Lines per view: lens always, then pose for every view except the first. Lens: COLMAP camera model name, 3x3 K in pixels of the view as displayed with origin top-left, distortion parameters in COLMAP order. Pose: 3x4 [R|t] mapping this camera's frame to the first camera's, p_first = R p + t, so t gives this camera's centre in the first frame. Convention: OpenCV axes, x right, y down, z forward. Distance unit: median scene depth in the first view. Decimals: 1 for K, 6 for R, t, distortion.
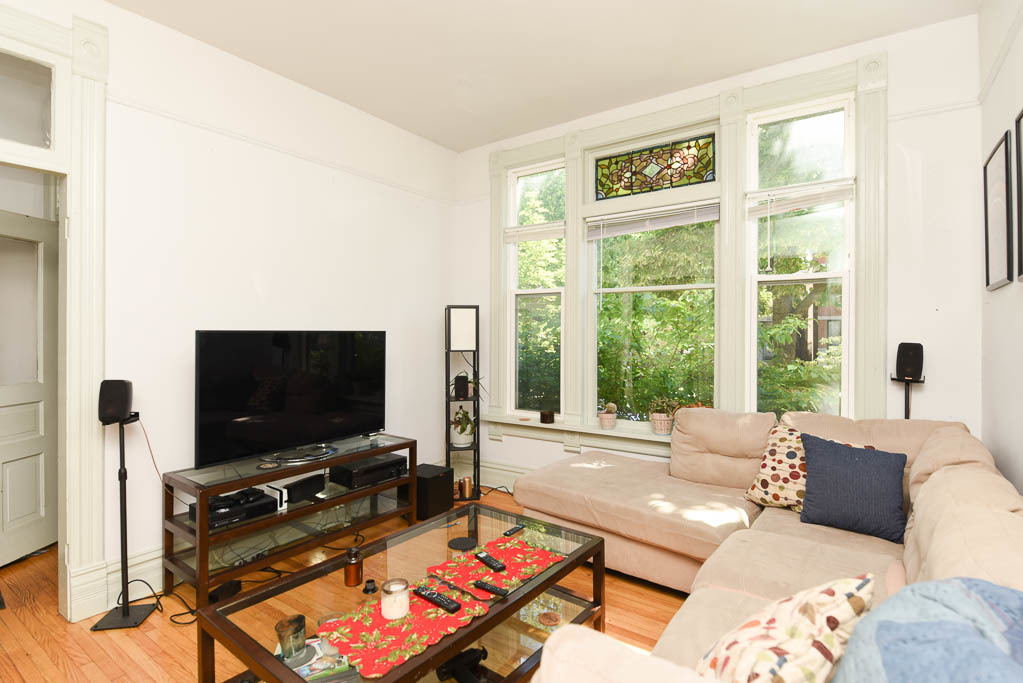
lens RADIAL K [[512.0, 0, 509.3], [0, 512.0, 329.0], [0, 0, 1]] dist [0.004993, -0.007070]
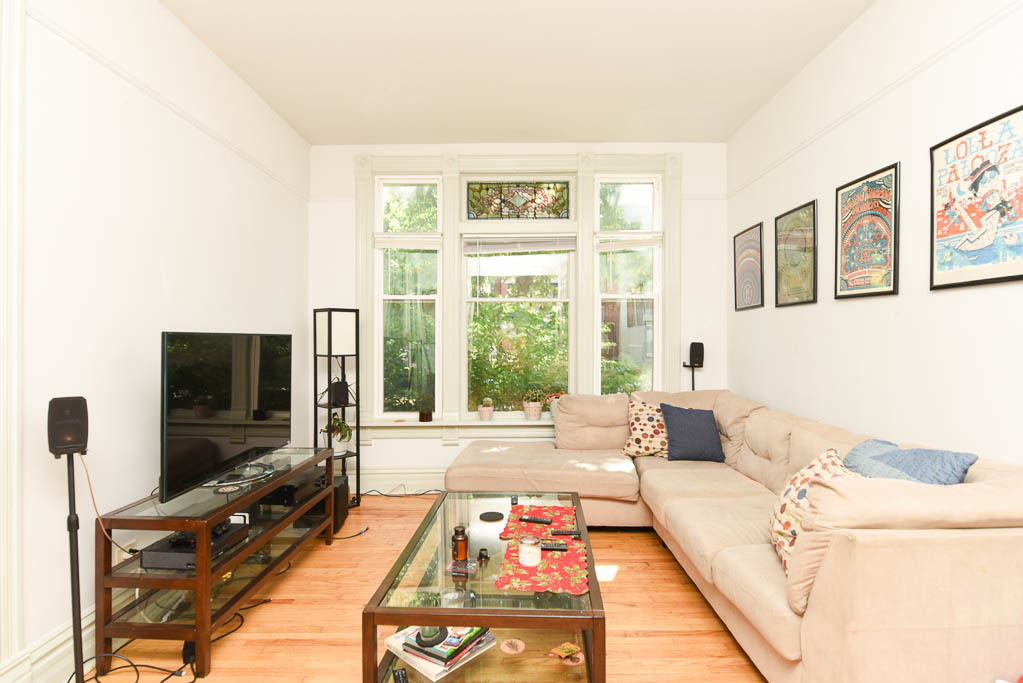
lens RADIAL K [[527.9, 0, 512.5], [0, 527.9, 336.0], [0, 0, 1]] dist [-0.002787, -0.003656]
pose [[0.817417, 0.000950, 0.576046, -0.472901], [-0.000574, 0.999999, -0.000836, 0.007277], [-0.576047, 0.000353, 0.817417, -0.002768]]
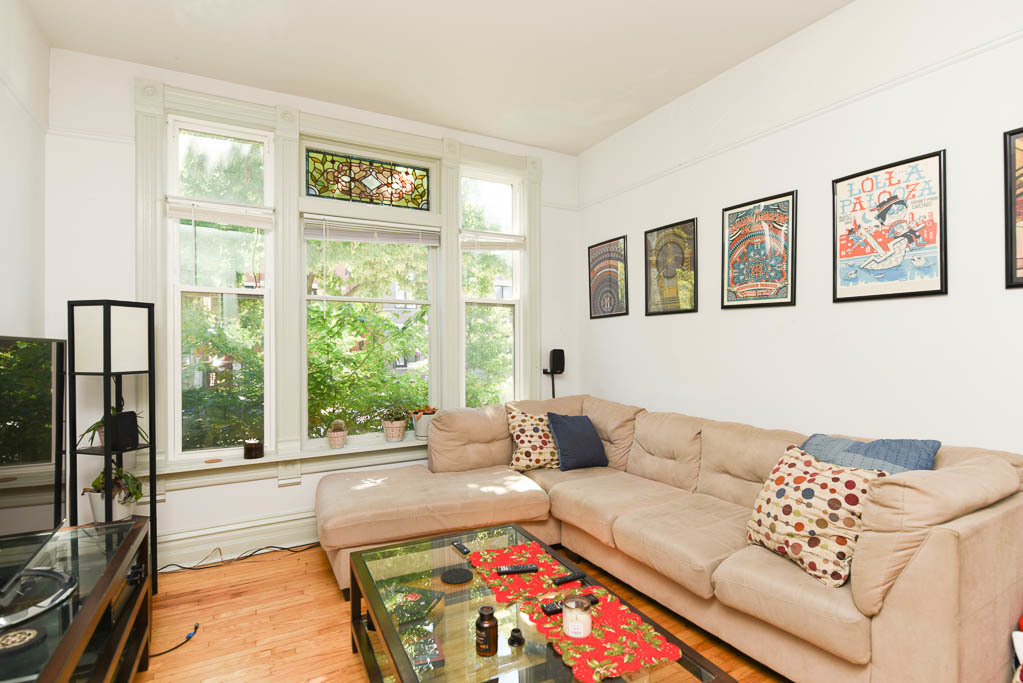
lens RADIAL K [[512.0, 0, 516.9], [0, 512.0, 344.8], [0, 0, 1]] dist [0.004993, -0.007070]
pose [[0.424118, -0.000587, 0.905607, -0.544710], [0.002926, 0.999995, -0.000722, 0.011051], [-0.905602, 0.002956, 0.424118, 0.335513]]
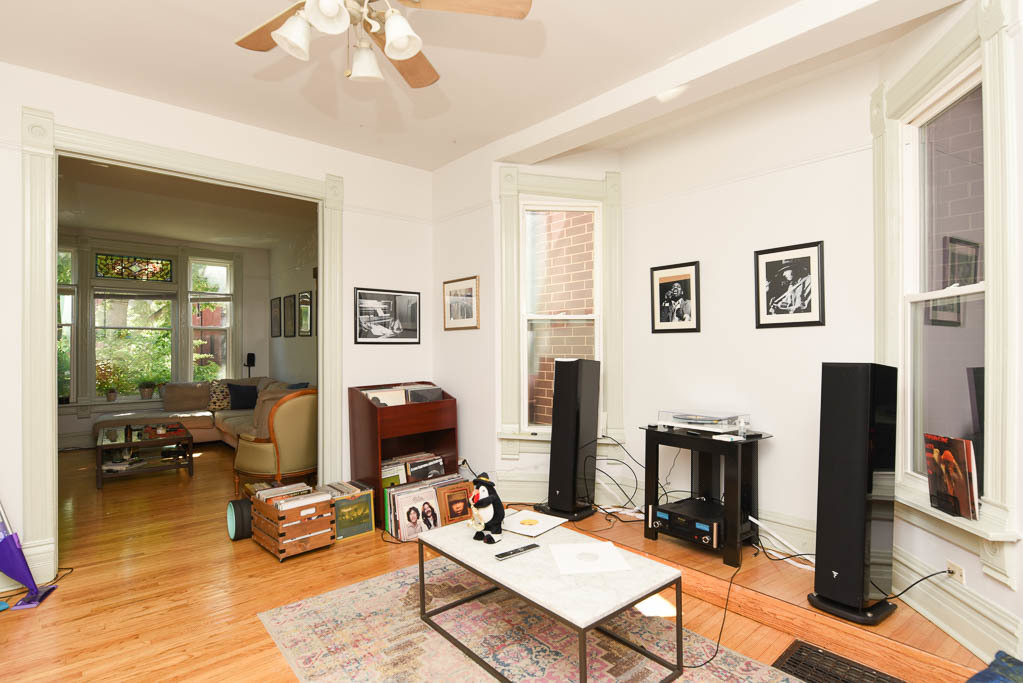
lens RADIAL K [[512.0, 0, 512.8], [0, 512.0, 352.0], [0, 0, 1]] dist [0.004993, -0.007070]
pose [[0.235784, -0.006684, 0.971783, -1.394853], [-0.004277, 0.999960, 0.007915, -0.008343], [-0.971796, -0.006022, 0.235745, -0.952332]]
